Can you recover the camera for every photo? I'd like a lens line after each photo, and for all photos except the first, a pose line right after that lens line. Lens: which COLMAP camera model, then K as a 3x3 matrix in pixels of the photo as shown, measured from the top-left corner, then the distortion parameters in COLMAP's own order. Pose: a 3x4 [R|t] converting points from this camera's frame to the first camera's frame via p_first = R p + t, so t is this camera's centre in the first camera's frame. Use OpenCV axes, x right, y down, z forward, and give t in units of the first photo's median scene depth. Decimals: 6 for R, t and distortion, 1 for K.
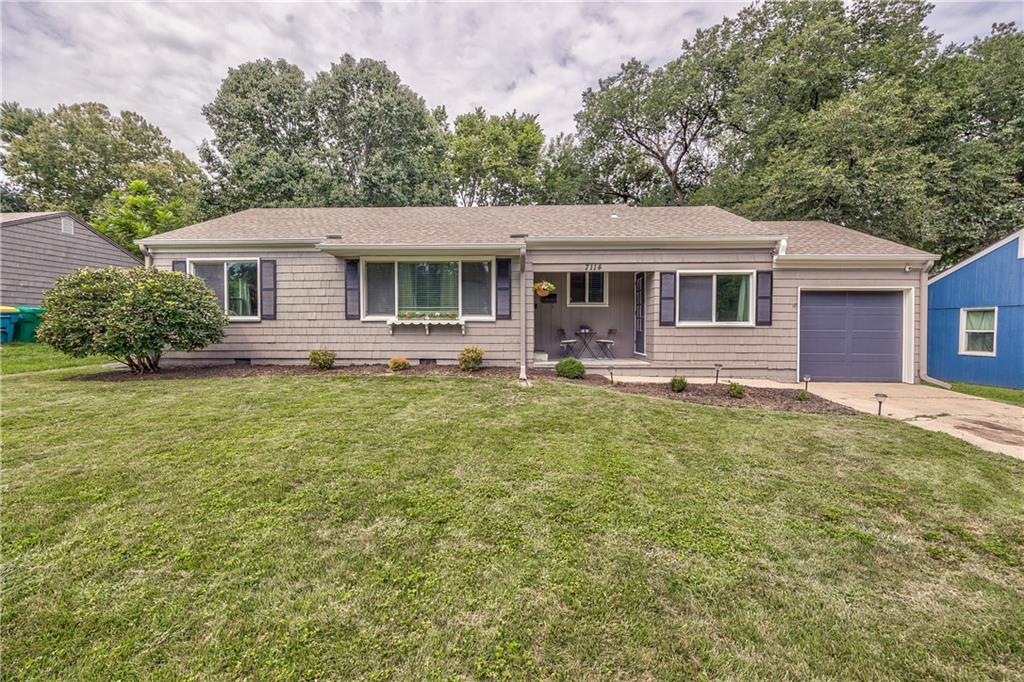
lens RADIAL K [[404.4, 0, 514.0], [0, 404.4, 379.2], [0, 0, 1]] dist [-0.003037, -0.000681]
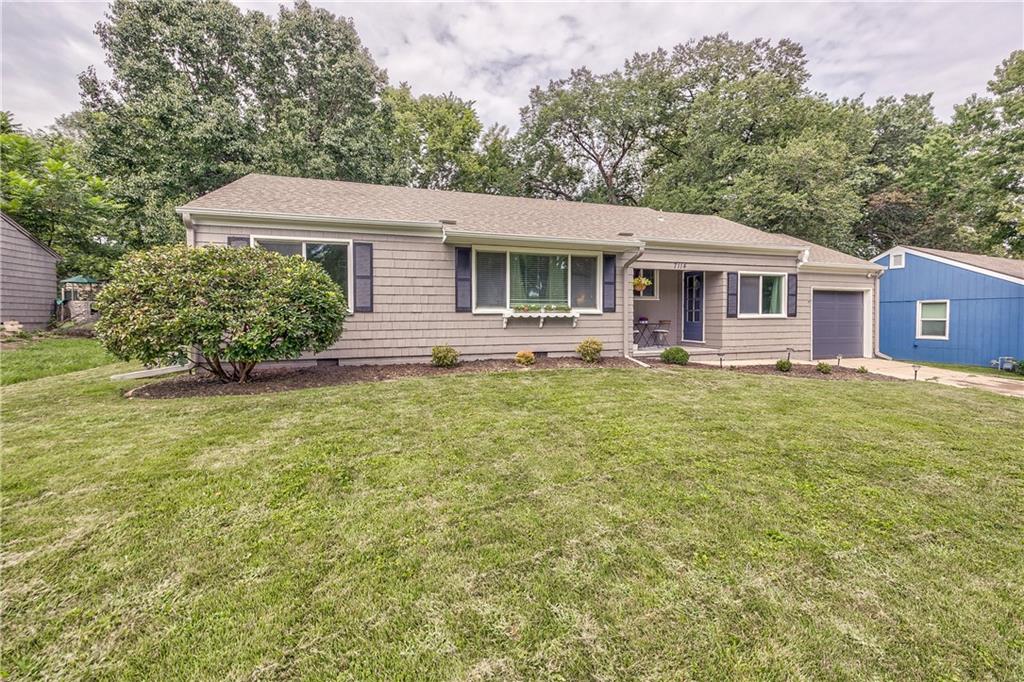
lens RADIAL K [[413.1, 0, 540.1], [0, 413.1, 369.6], [0, 0, 1]] dist [-0.002397, -0.000224]
pose [[0.938876, -0.047966, 0.340899, -0.568231], [0.048881, 0.998787, 0.005910, -0.013204], [-0.340769, 0.011115, 0.940081, 0.051290]]
